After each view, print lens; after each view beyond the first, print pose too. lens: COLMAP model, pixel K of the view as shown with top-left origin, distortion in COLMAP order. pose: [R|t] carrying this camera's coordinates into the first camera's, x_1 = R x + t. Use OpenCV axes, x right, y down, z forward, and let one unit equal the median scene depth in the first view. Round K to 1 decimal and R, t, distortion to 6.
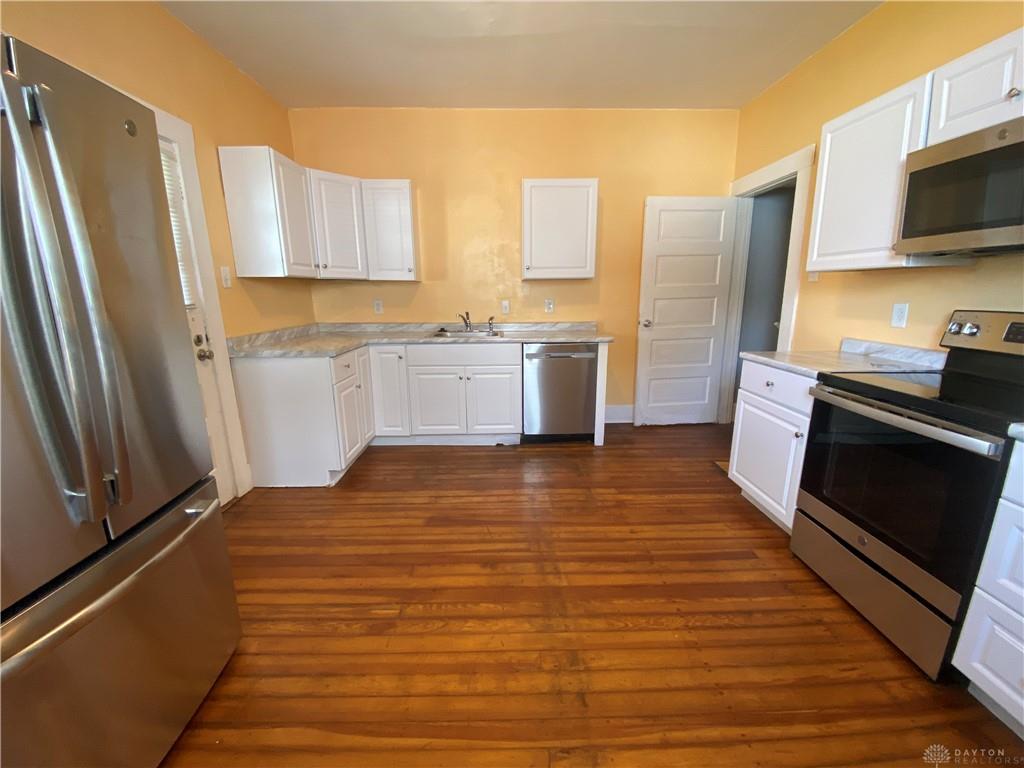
lens RADIAL K [[414.7, 0, 509.0], [0, 414.7, 388.3], [0, 0, 1]] dist [-0.002615, -0.003632]
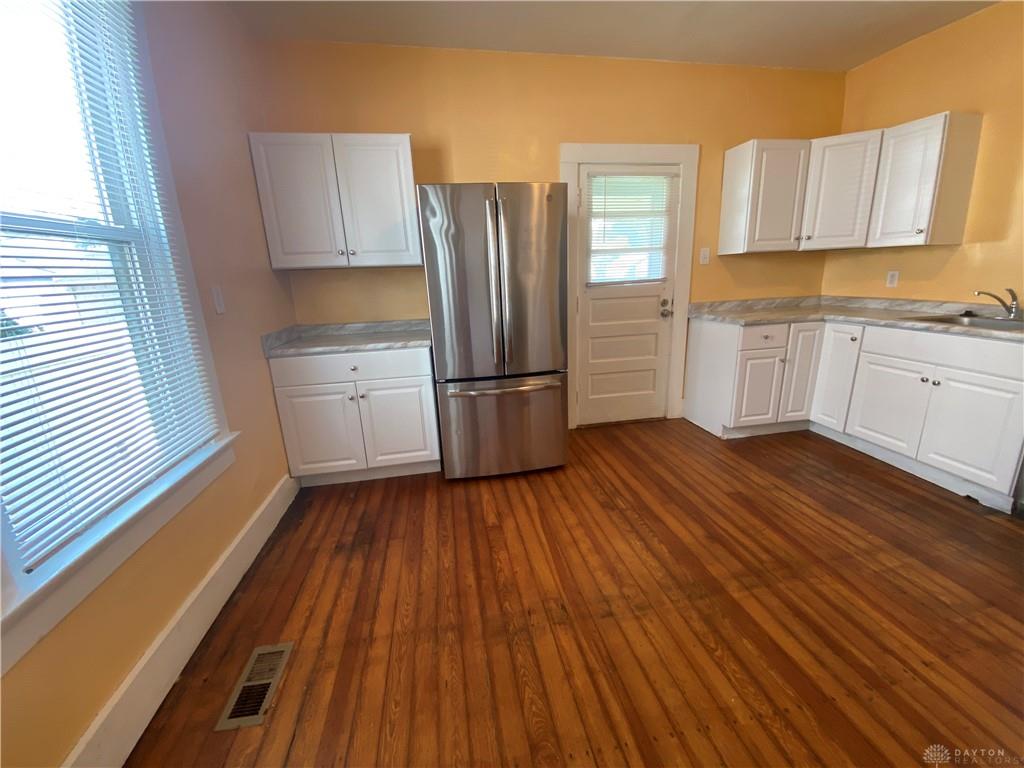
lens RADIAL K [[414.7, 0, 504.4], [0, 414.7, 385.7], [0, 0, 1]] dist [-0.002615, -0.003632]
pose [[0.140094, 0.248148, -0.958539, 0.584711], [-0.185773, 0.957481, 0.220723, -0.048003], [0.972554, 0.147148, 0.180237, 0.207773]]
